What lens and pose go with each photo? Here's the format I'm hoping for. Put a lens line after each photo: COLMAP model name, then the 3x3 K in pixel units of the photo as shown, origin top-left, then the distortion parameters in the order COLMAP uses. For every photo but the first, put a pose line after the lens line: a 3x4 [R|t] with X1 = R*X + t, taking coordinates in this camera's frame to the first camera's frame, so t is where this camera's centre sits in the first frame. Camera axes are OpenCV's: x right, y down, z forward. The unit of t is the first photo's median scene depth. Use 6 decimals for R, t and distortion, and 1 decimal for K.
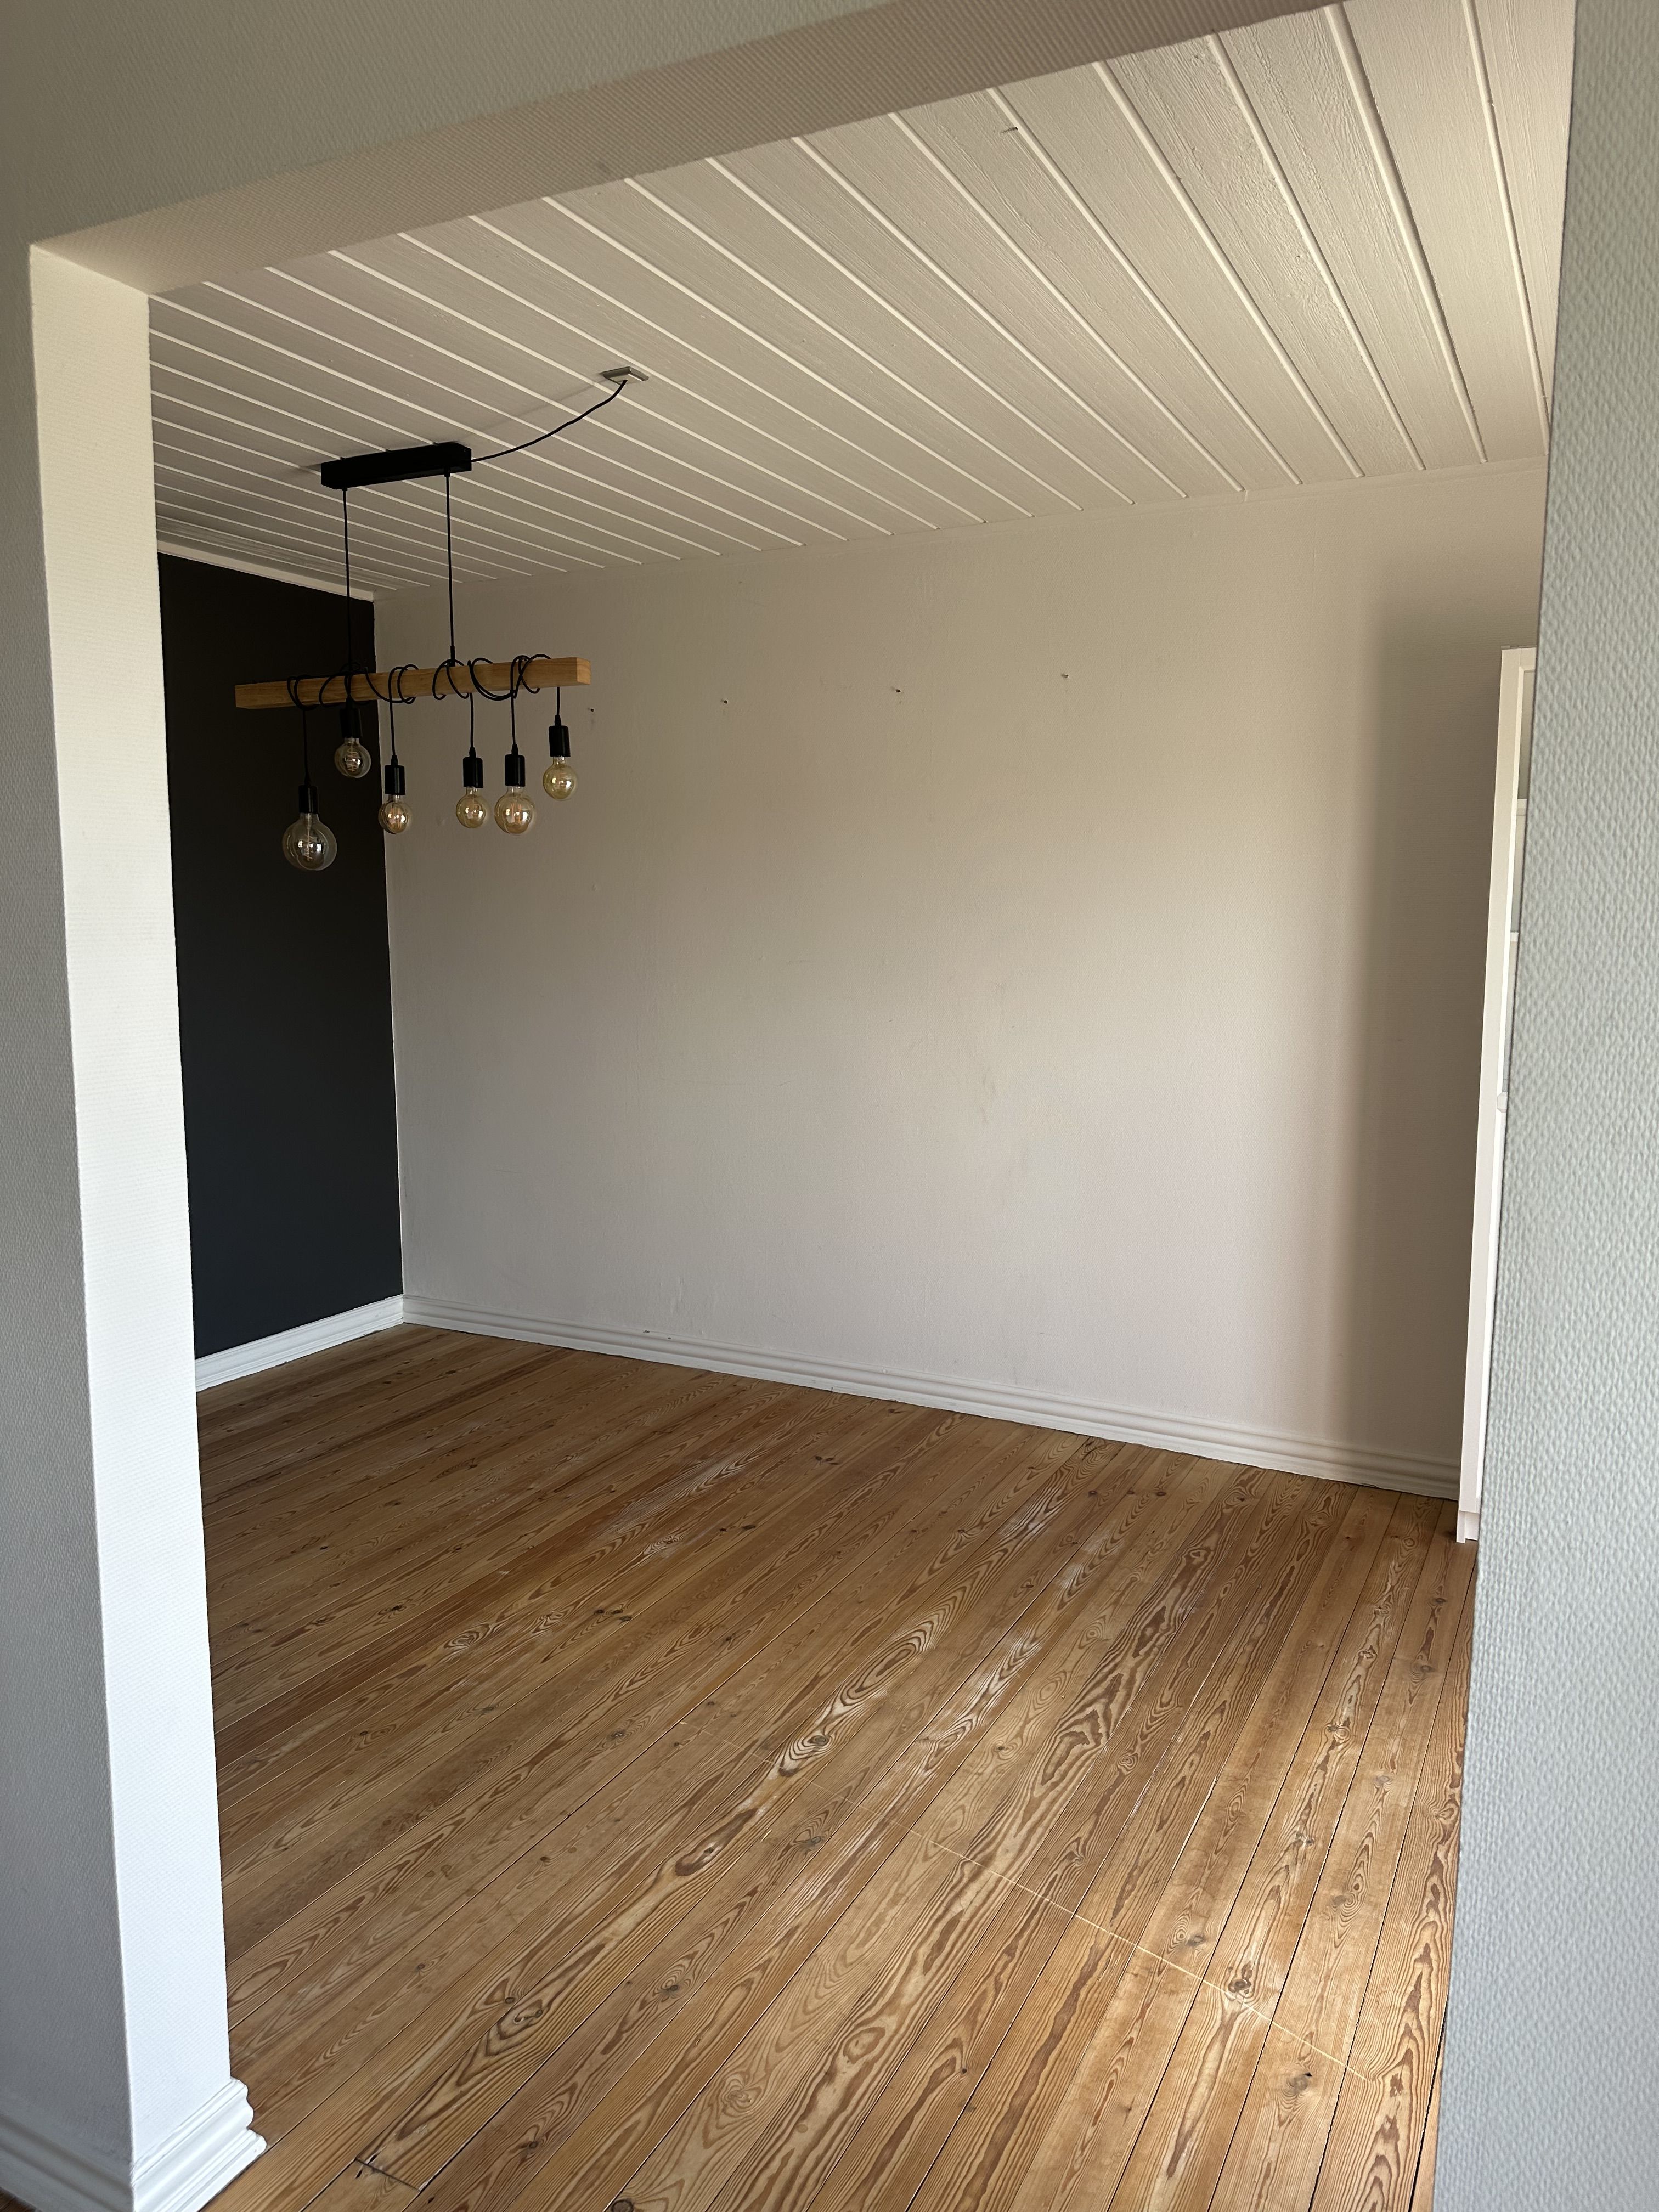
lens RADIAL K [[1572.7, 0, 829.3], [0, 1572.7, 1105.6], [0, 0, 1]] dist [-0.001899, 0.001380]
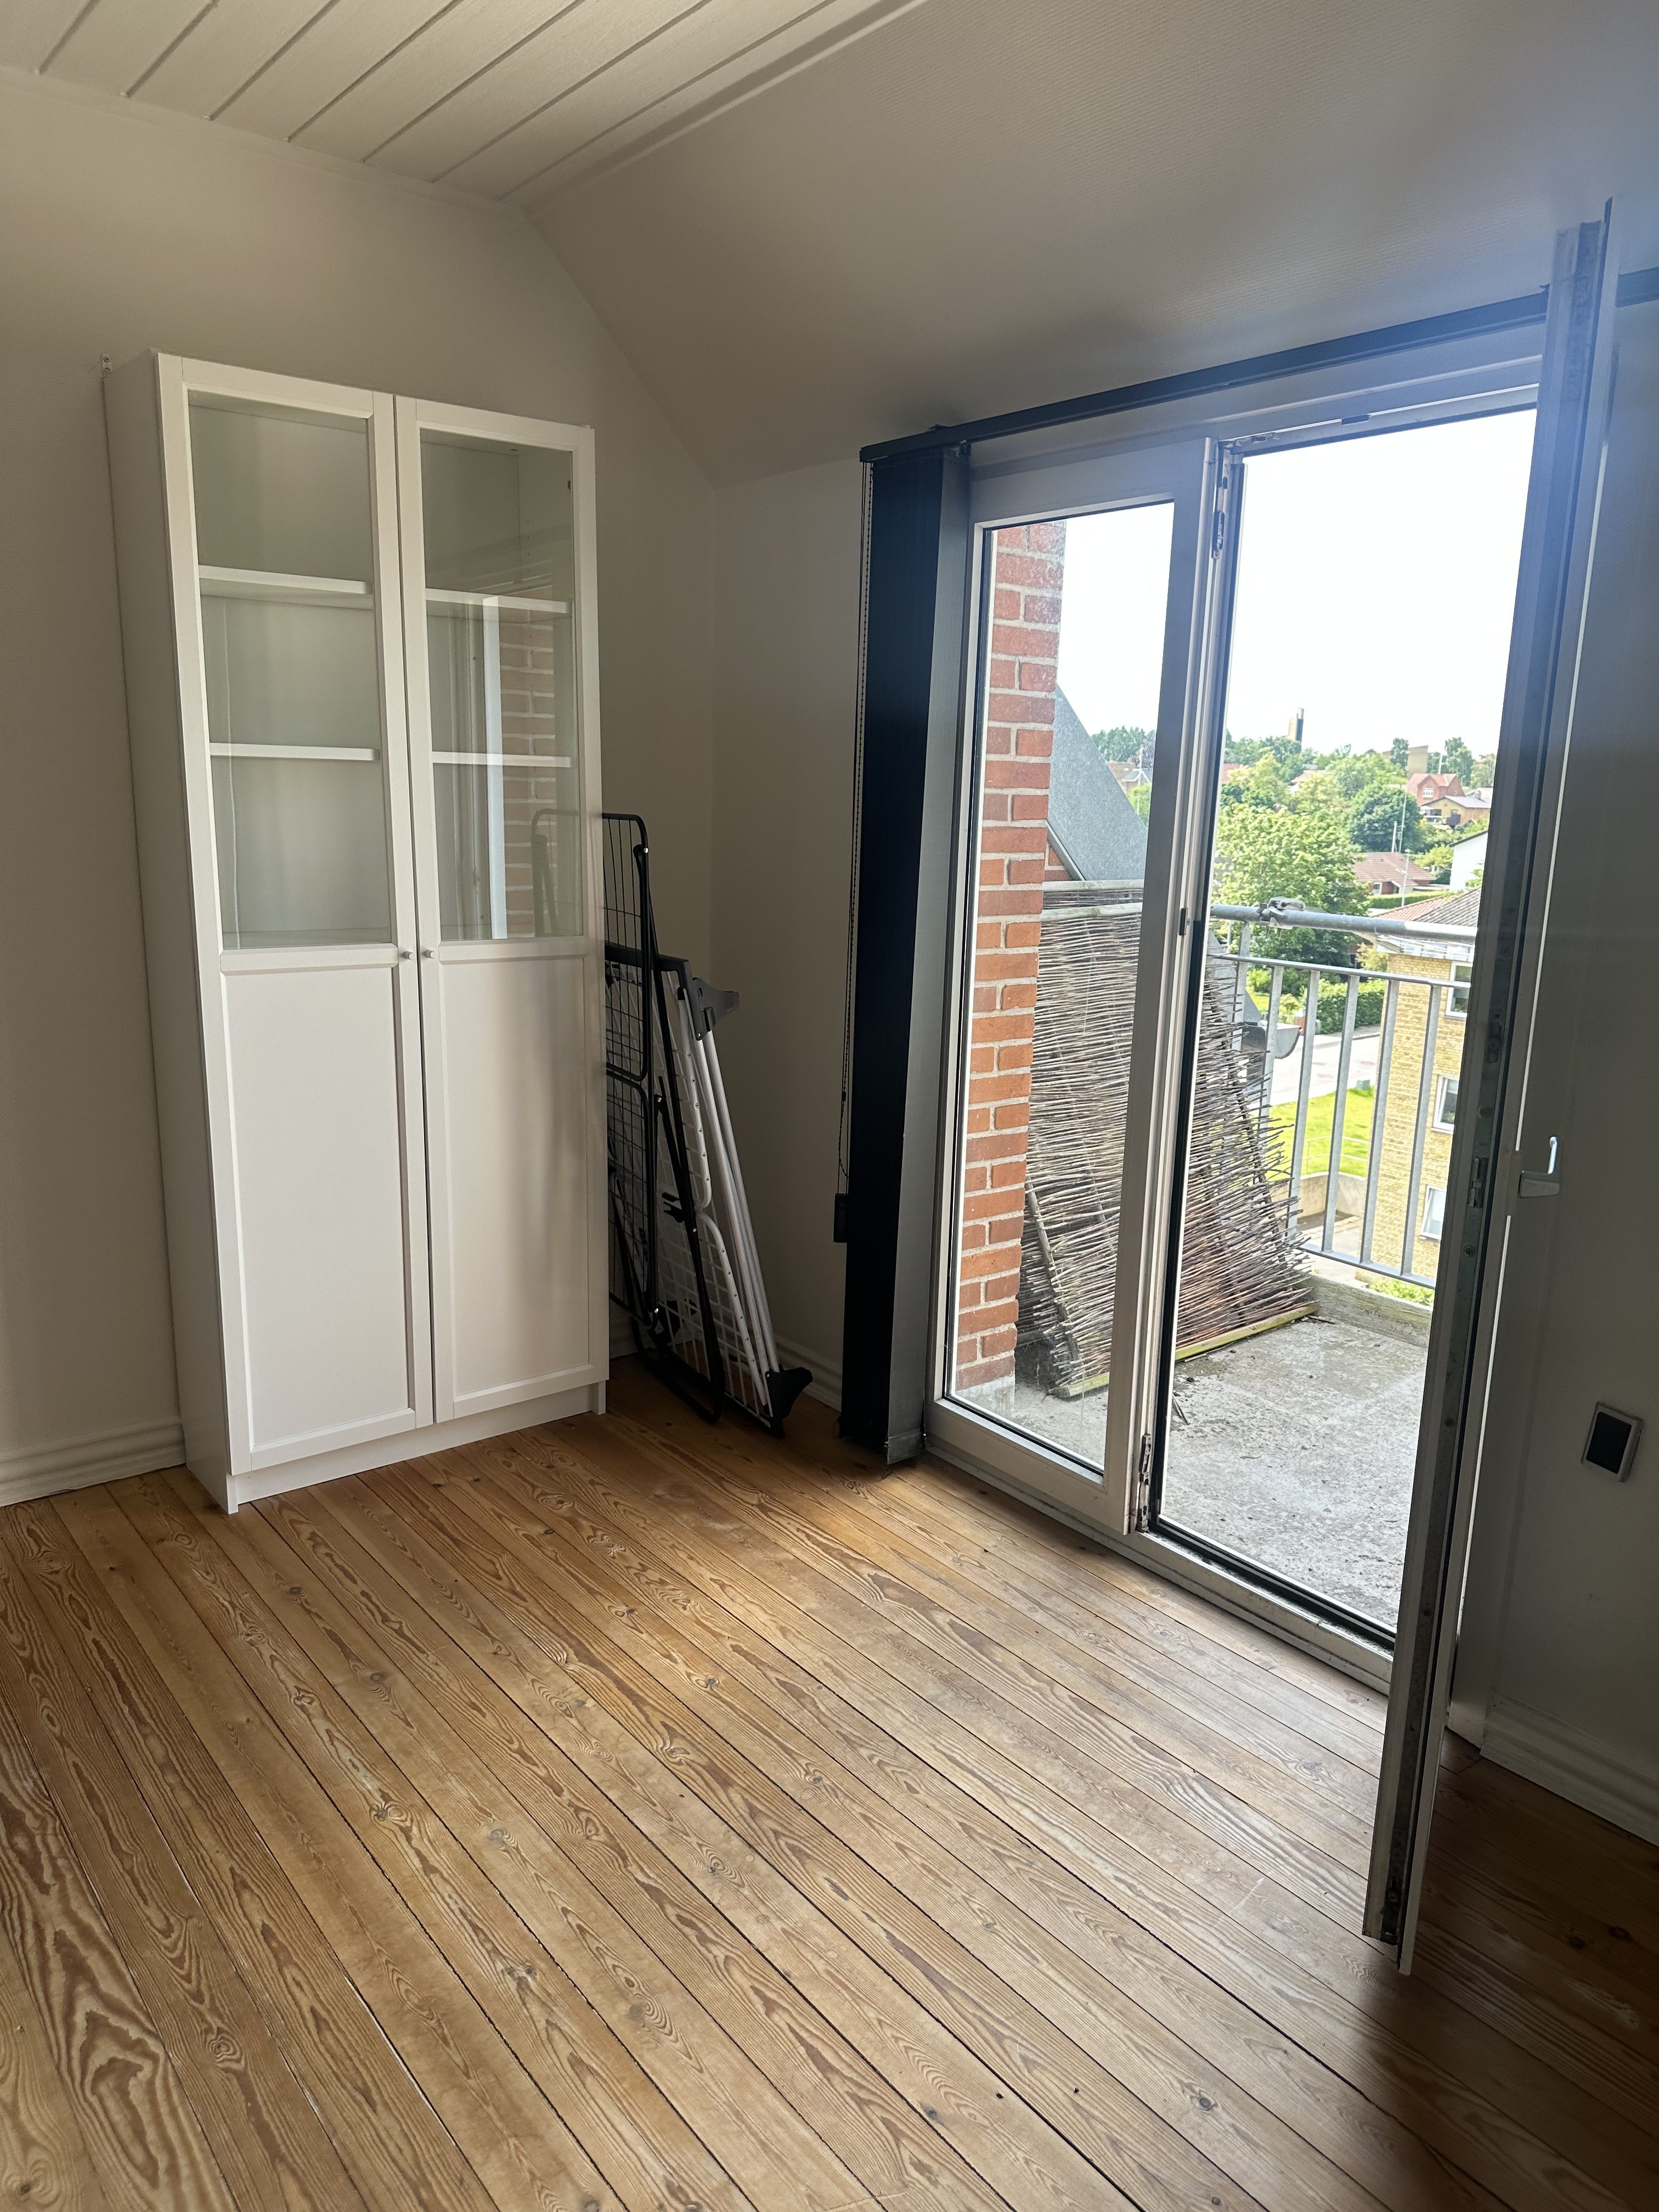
lens RADIAL K [[1572.7, 0, 828.5], [0, 1572.7, 1112.0], [0, 0, 1]] dist [-0.001899, 0.001380]
pose [[0.421944, -0.187272, 0.887070, -0.192685], [0.097245, 0.982138, 0.161086, -0.032991], [-0.901391, 0.018294, 0.432619, 0.476746]]
